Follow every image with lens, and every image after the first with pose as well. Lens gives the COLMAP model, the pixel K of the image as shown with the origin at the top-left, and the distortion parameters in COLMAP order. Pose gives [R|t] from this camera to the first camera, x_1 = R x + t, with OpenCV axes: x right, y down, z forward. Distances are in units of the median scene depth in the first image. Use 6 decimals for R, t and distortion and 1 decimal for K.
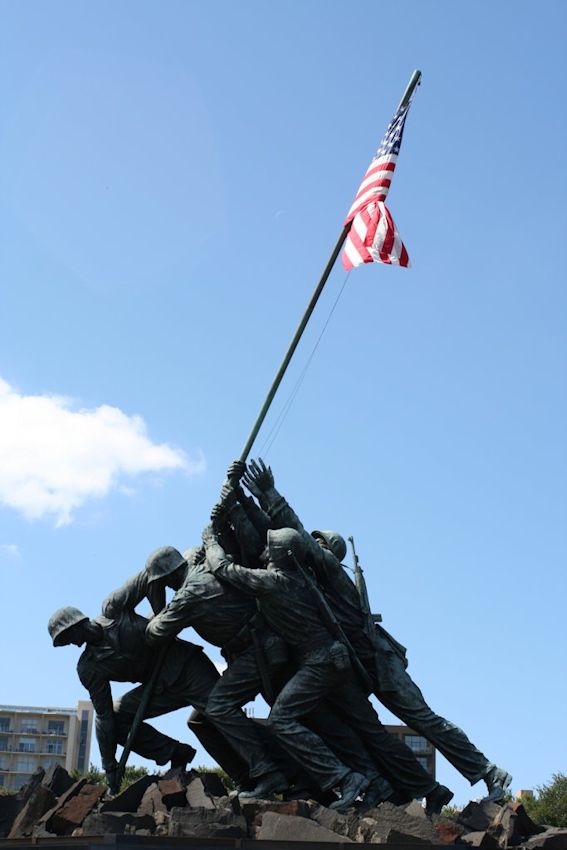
lens RADIAL K [[1368.3, 0, 283.5], [0, 1368.3, 425.0], [0, 0, 1]] dist [-0.097143, 0.013445]
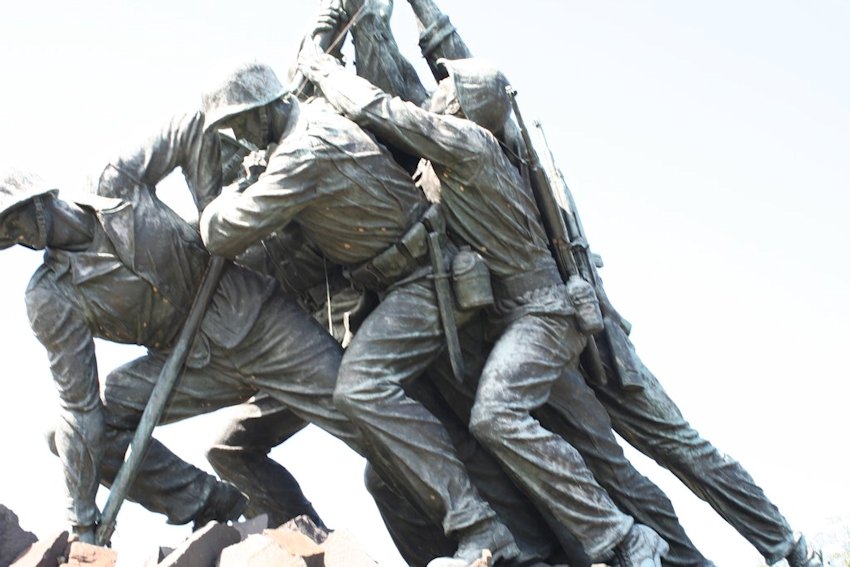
lens RADIAL K [[1368.3, 0, 425.0], [0, 1368.3, 283.5], [0, 0, 1]] dist [-0.097143, 0.013445]
pose [[0.914550, 0.094972, 0.393165, -0.215643], [-0.077620, 0.995185, -0.059841, 0.197144], [-0.396956, 0.024211, 0.917518, 0.552886]]
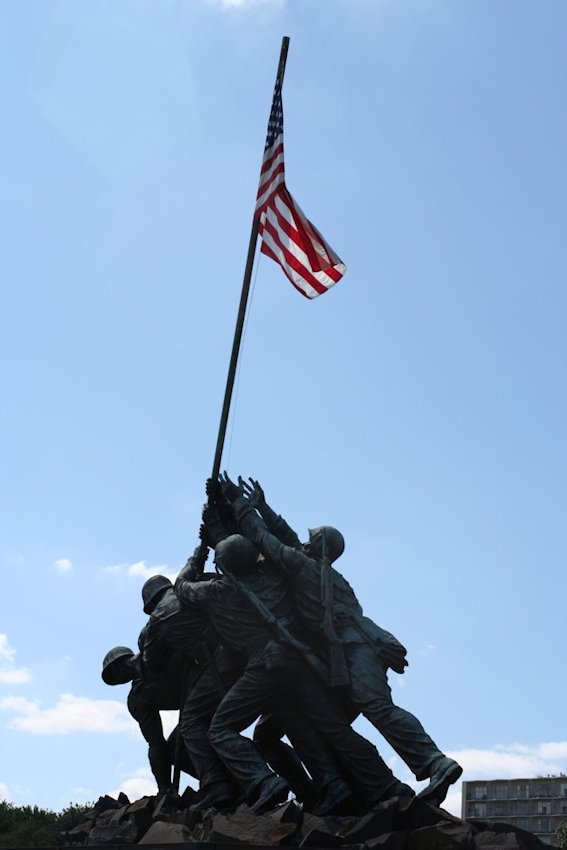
lens RADIAL K [[1368.3, 0, 283.5], [0, 1368.3, 425.0], [0, 0, 1]] dist [-0.097143, 0.013445]
pose [[0.722800, -0.253734, -0.642791, 0.700778], [0.220375, 0.966223, -0.133599, 0.142429], [0.654978, -0.045089, 0.754302, 0.292660]]
